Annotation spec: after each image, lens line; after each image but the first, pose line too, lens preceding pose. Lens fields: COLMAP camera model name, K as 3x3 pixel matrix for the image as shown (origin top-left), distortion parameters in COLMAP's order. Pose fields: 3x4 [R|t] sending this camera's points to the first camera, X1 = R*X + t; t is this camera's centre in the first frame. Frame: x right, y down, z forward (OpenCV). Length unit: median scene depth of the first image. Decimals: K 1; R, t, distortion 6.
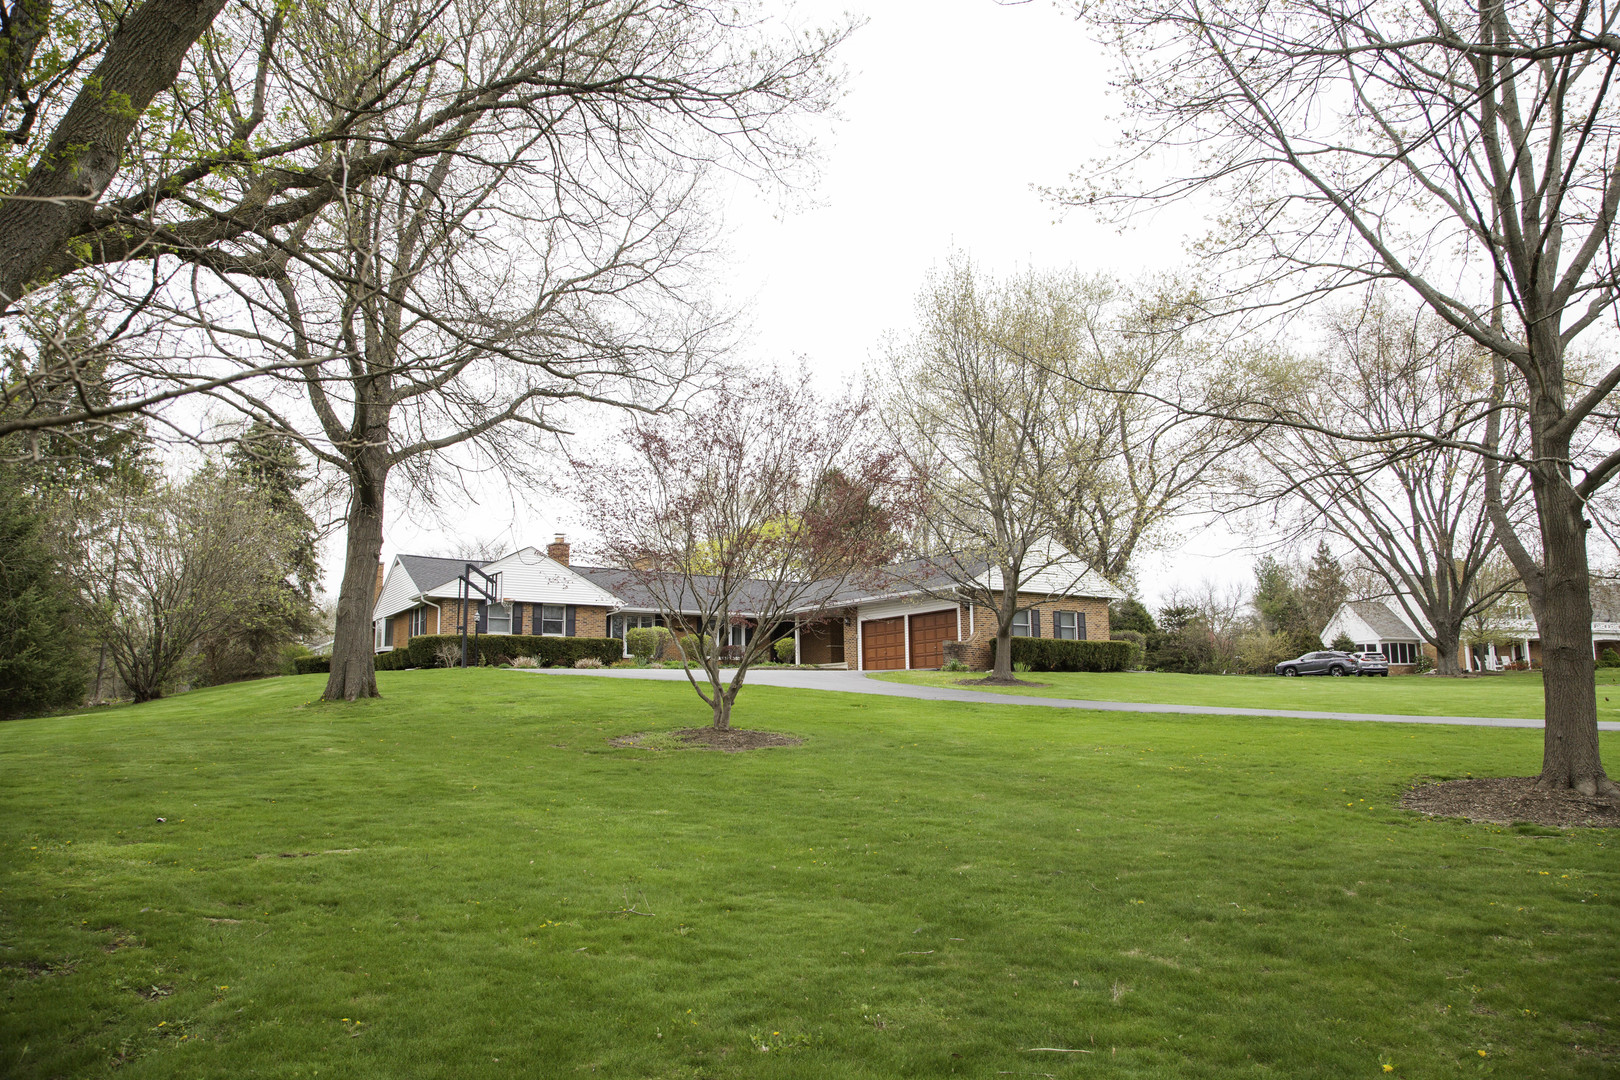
lens RADIAL K [[1127.2, 0, 810.0], [0, 1127.2, 540.0], [0, 0, 1]] dist [-0.003044, -0.001237]
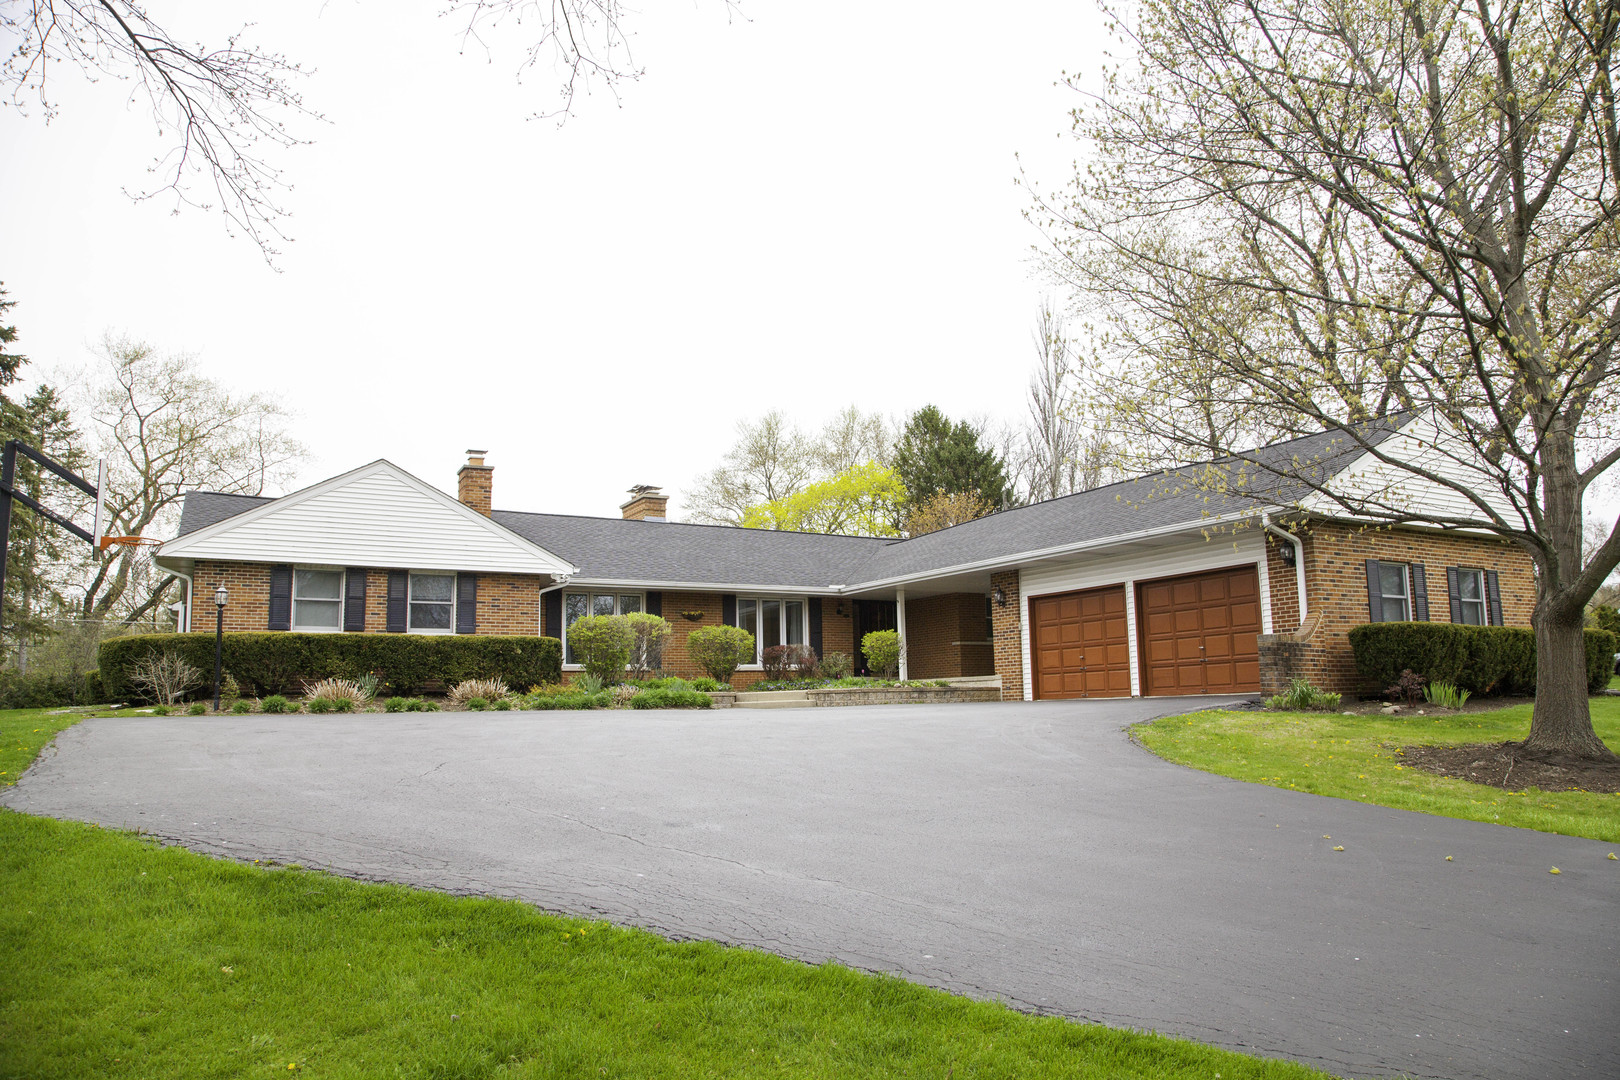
lens RADIAL K [[1127.2, 0, 810.0], [0, 1127.2, 540.0], [0, 0, 1]] dist [-0.003044, -0.001237]
pose [[0.997317, -0.018442, -0.070849, -0.017591], [0.019230, 0.999760, 0.010451, 0.040033], [0.070640, -0.011786, 0.997432, 0.493738]]
